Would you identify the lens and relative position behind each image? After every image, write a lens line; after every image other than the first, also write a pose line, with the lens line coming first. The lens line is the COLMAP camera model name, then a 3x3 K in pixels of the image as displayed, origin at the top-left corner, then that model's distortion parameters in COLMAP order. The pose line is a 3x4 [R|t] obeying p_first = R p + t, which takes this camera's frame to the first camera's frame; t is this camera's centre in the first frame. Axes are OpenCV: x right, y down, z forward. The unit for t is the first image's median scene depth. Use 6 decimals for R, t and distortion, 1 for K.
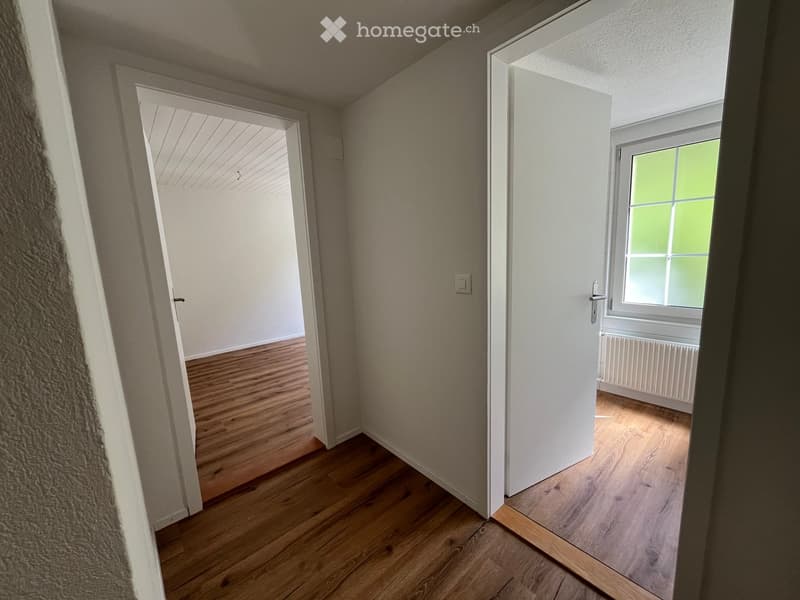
lens RADIAL K [[325.1, 0, 399.3], [0, 325.1, 302.3], [0, 0, 1]] dist [-0.003177, -0.000460]
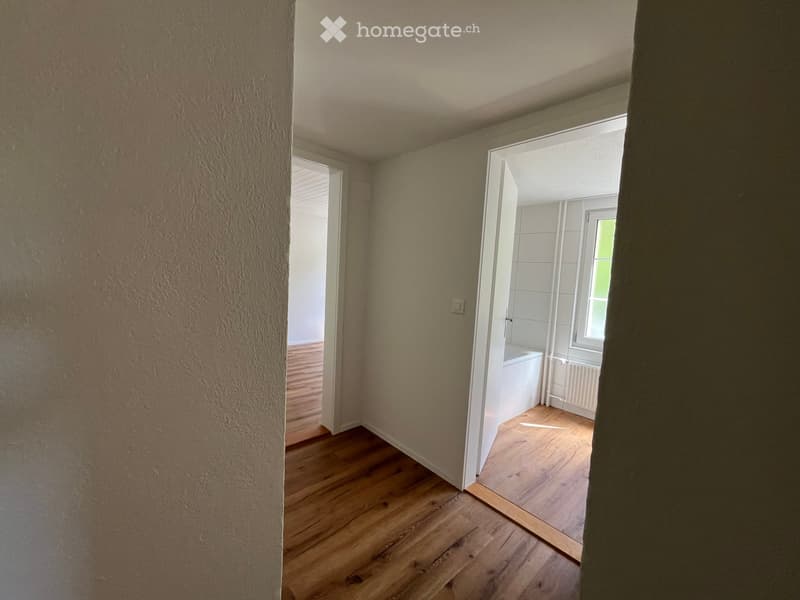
lens RADIAL K [[325.1, 0, 399.6], [0, 325.1, 302.3], [0, 0, 1]] dist [-0.003177, -0.000460]
pose [[0.994683, 0.097260, 0.033851, -0.082137], [-0.094660, 0.992945, -0.071418, 0.039803], [-0.040558, 0.067834, 0.996872, -0.295265]]
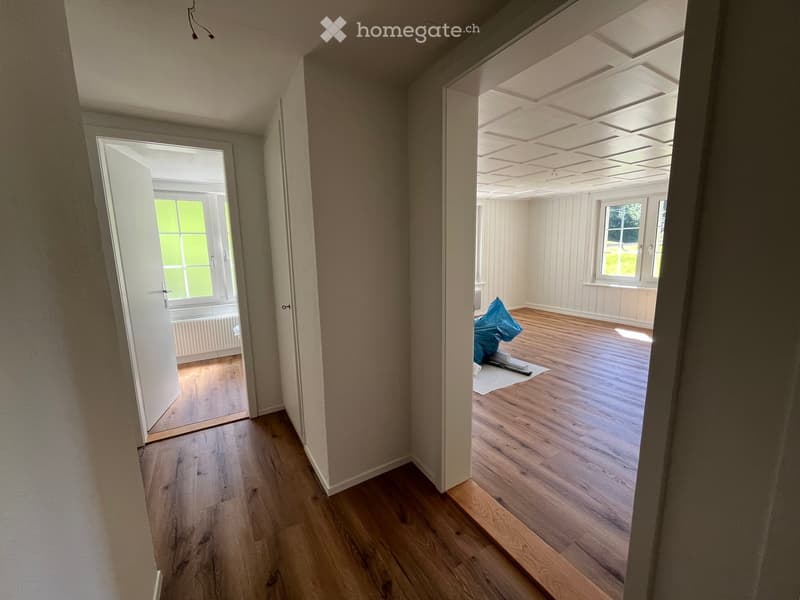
lens RADIAL K [[325.1, 0, 402.3], [0, 325.1, 299.2], [0, 0, 1]] dist [-0.003177, -0.000460]
pose [[0.172528, -0.109717, 0.978875, -0.807619], [0.166205, 0.982770, 0.080860, 0.090712], [-0.970881, 0.148743, 0.187791, -0.454736]]
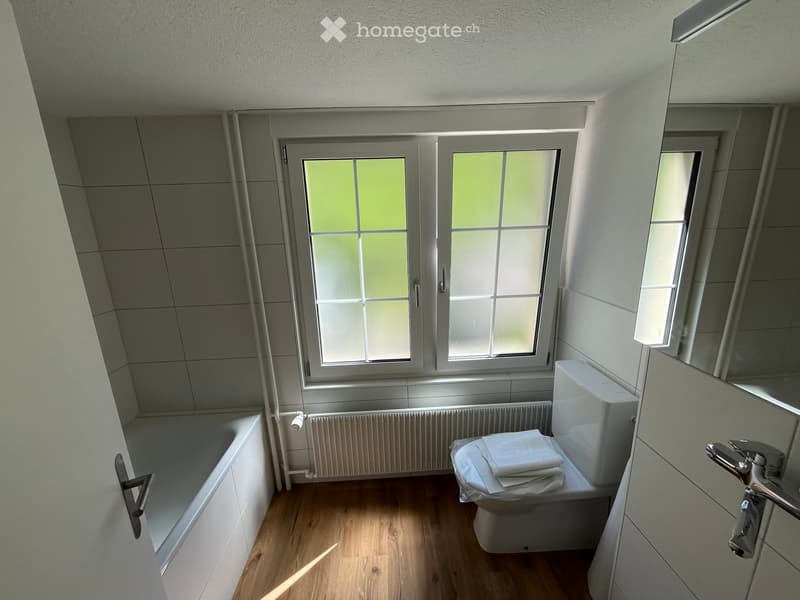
lens RADIAL K [[325.1, 0, 399.9], [0, 325.1, 296.6], [0, 0, 1]] dist [-0.003177, -0.000460]
pose [[0.625176, -0.162530, 0.763373, 0.418797], [0.124965, 0.986304, 0.107653, -0.323504], [-0.770415, 0.028093, 0.636924, 0.624343]]
